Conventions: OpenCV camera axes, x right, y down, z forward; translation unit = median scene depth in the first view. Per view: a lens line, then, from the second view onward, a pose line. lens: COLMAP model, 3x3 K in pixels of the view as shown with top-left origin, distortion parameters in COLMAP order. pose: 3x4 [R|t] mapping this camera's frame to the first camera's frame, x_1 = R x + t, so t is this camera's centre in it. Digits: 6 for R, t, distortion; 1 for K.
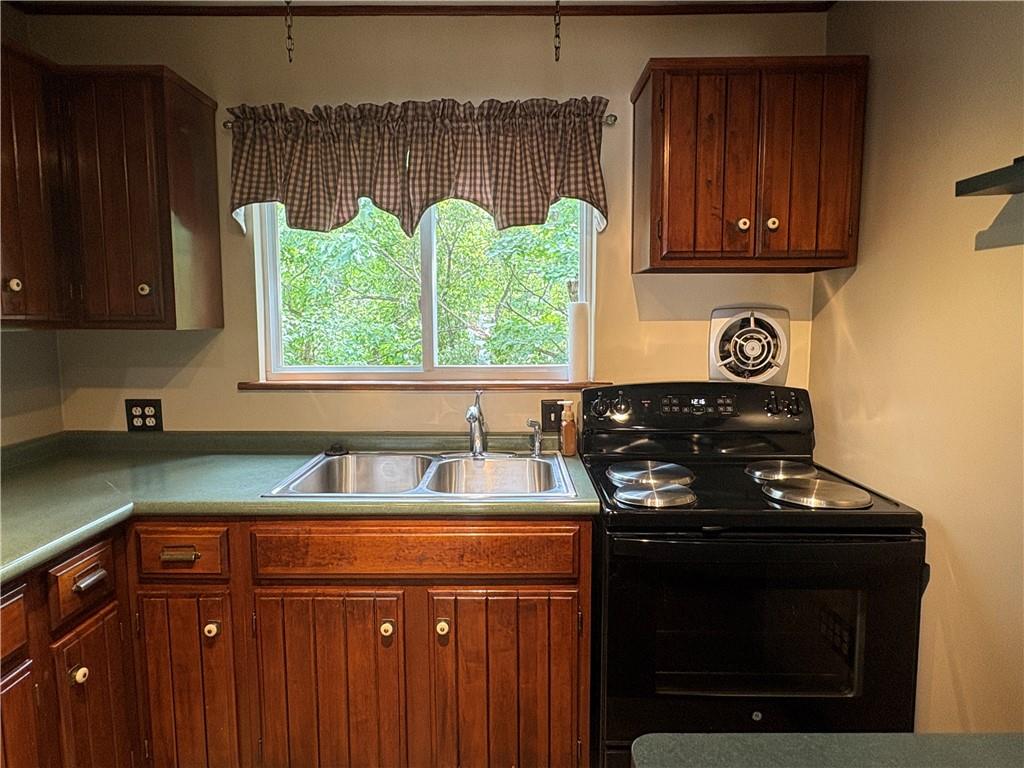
lens RADIAL K [[605.5, 0, 514.0], [0, 605.5, 376.3], [0, 0, 1]] dist [-0.045873, 0.002023]
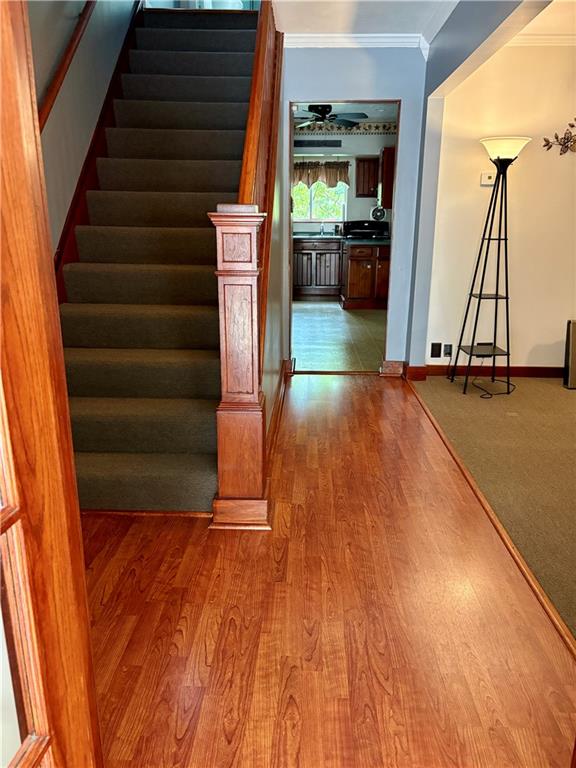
lens RADIAL K [[580.8, 0, 292.3], [0, 580.8, 383.0], [0, 0, 1]] dist [0.037712, -0.044921]
pose [[0.999522, 0.013621, -0.027748, -0.155819], [-0.008564, 0.984562, 0.174826, 0.491170], [0.029701, -0.174505, 0.984208, -3.967758]]
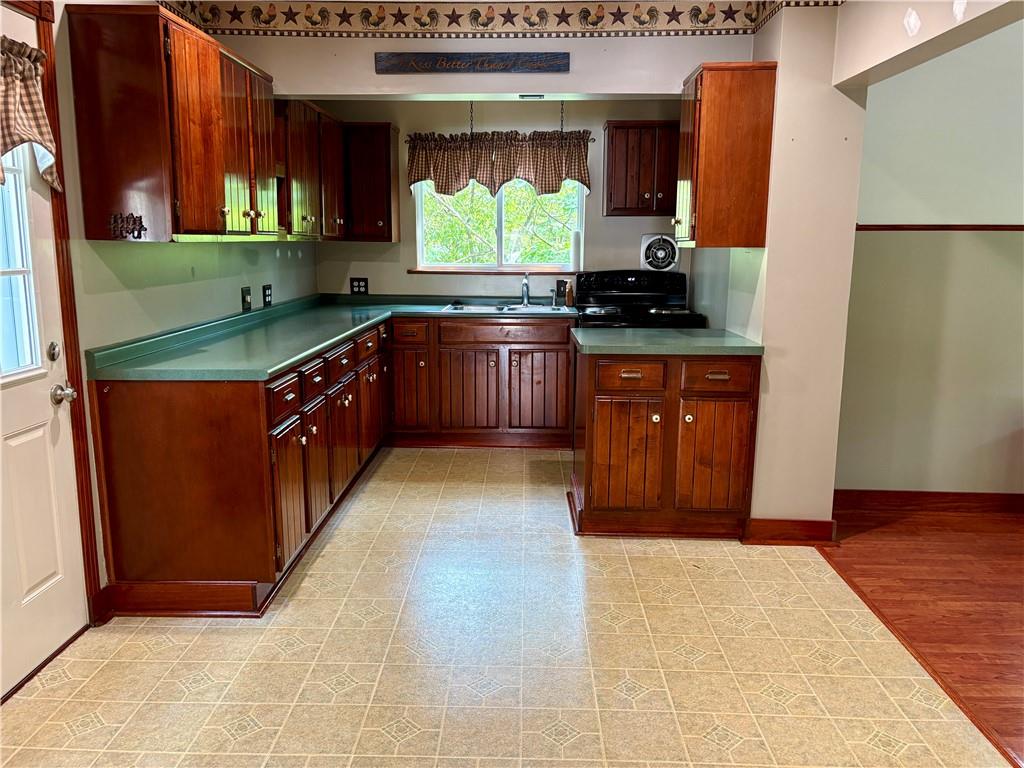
lens RADIAL K [[774.4, 0, 504.2], [0, 774.4, 393.1], [0, 0, 1]] dist [0.037712, -0.044921]
pose [[0.999352, 0.011907, -0.033971, -0.039402], [-0.008800, 0.995885, 0.090195, 0.193118], [0.034905, -0.089837, 0.995345, -1.699479]]
